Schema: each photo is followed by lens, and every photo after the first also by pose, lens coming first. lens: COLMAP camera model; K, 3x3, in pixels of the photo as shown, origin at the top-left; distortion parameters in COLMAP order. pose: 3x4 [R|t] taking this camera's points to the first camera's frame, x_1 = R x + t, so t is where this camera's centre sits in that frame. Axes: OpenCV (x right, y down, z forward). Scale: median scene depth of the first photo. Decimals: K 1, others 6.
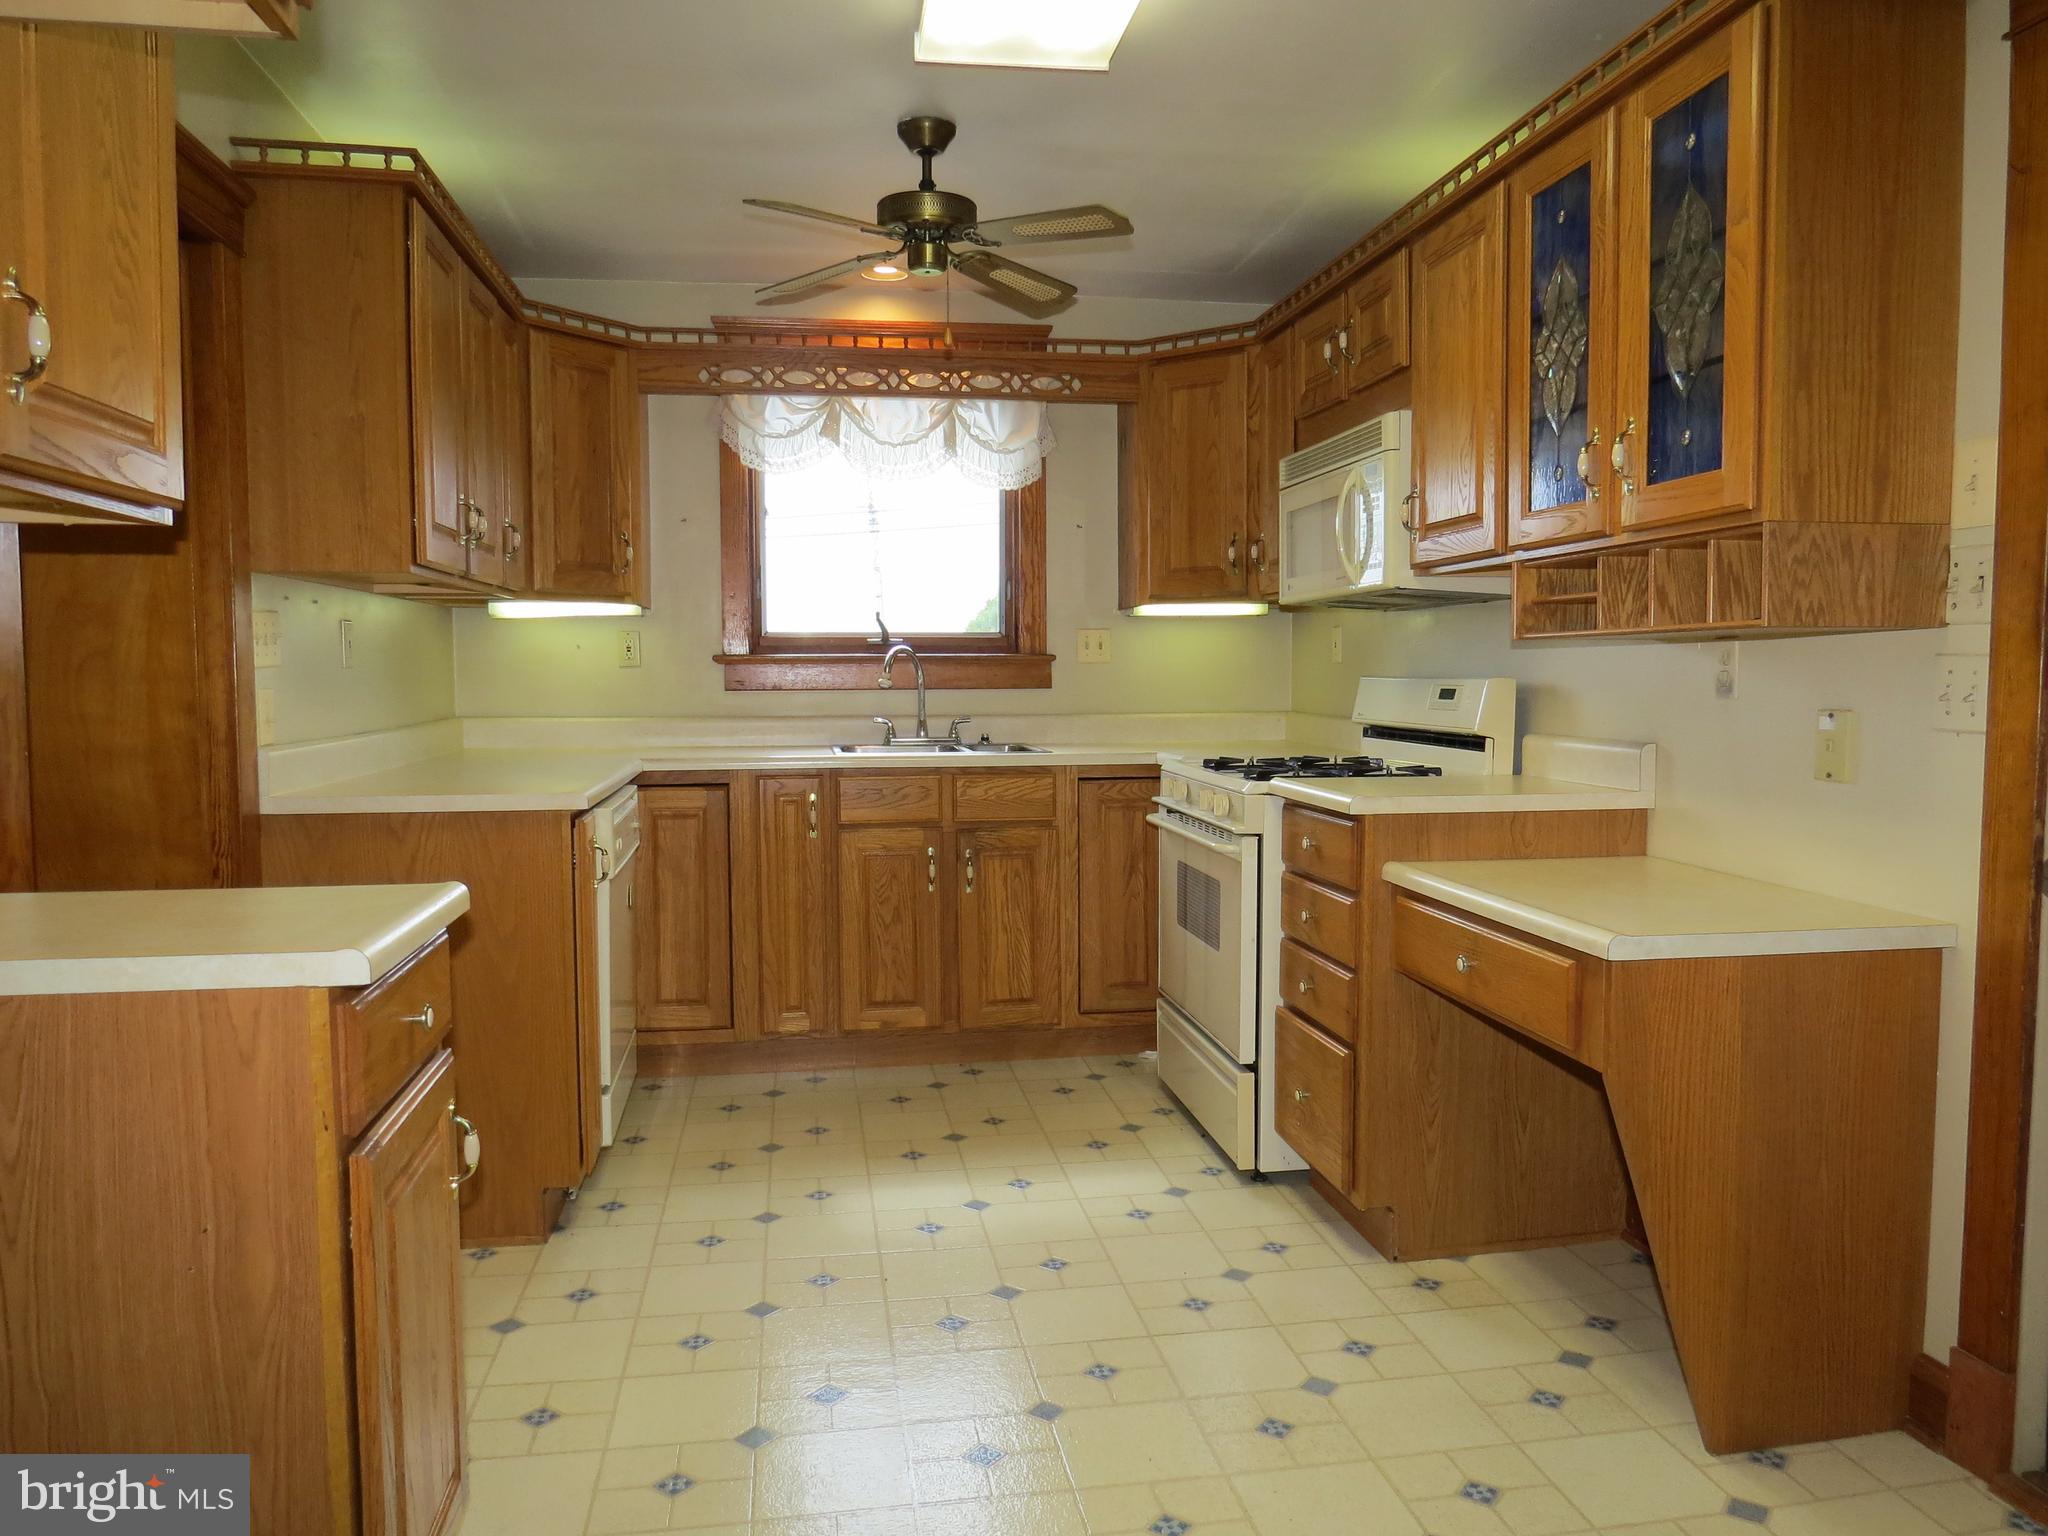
lens RADIAL K [[1456.6, 0, 1024.1], [0, 1456.6, 763.6], [0, 0, 1]] dist [-0.008055, -0.001226]
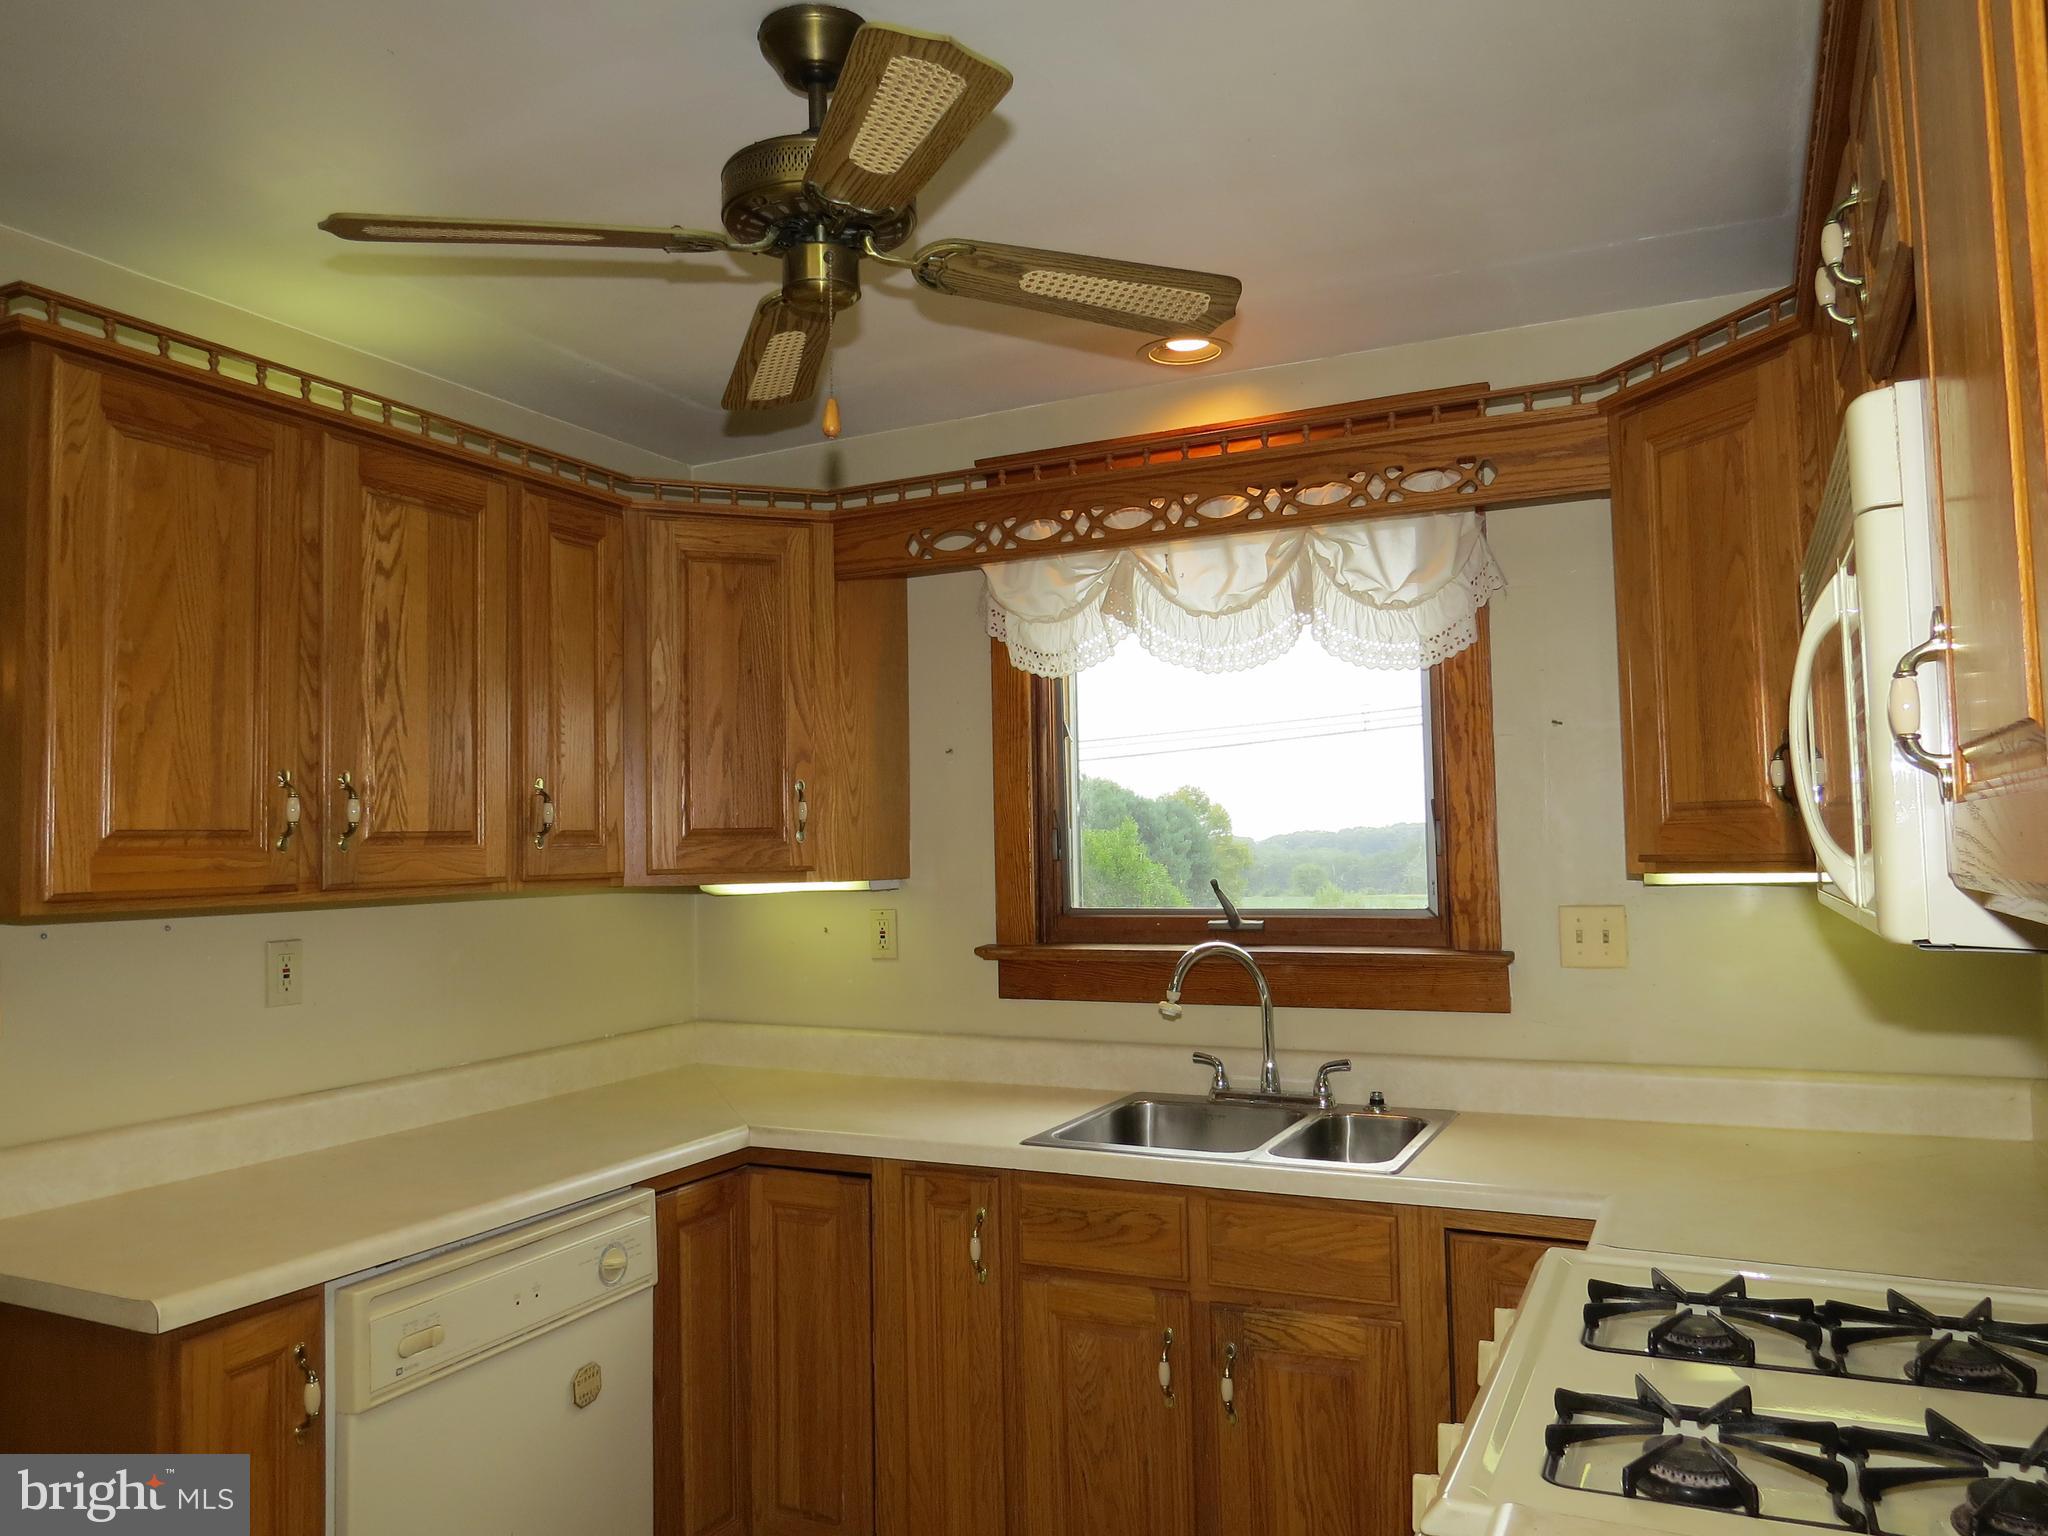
lens RADIAL K [[1456.6, 0, 1026.2], [0, 1456.6, 765.7], [0, 0, 1]] dist [-0.008055, -0.001226]
pose [[0.823243, -0.044267, -0.565961, 0.202853], [-0.021131, 0.993875, -0.108473, -0.088671], [0.567296, 0.101259, 0.817265, 0.468589]]
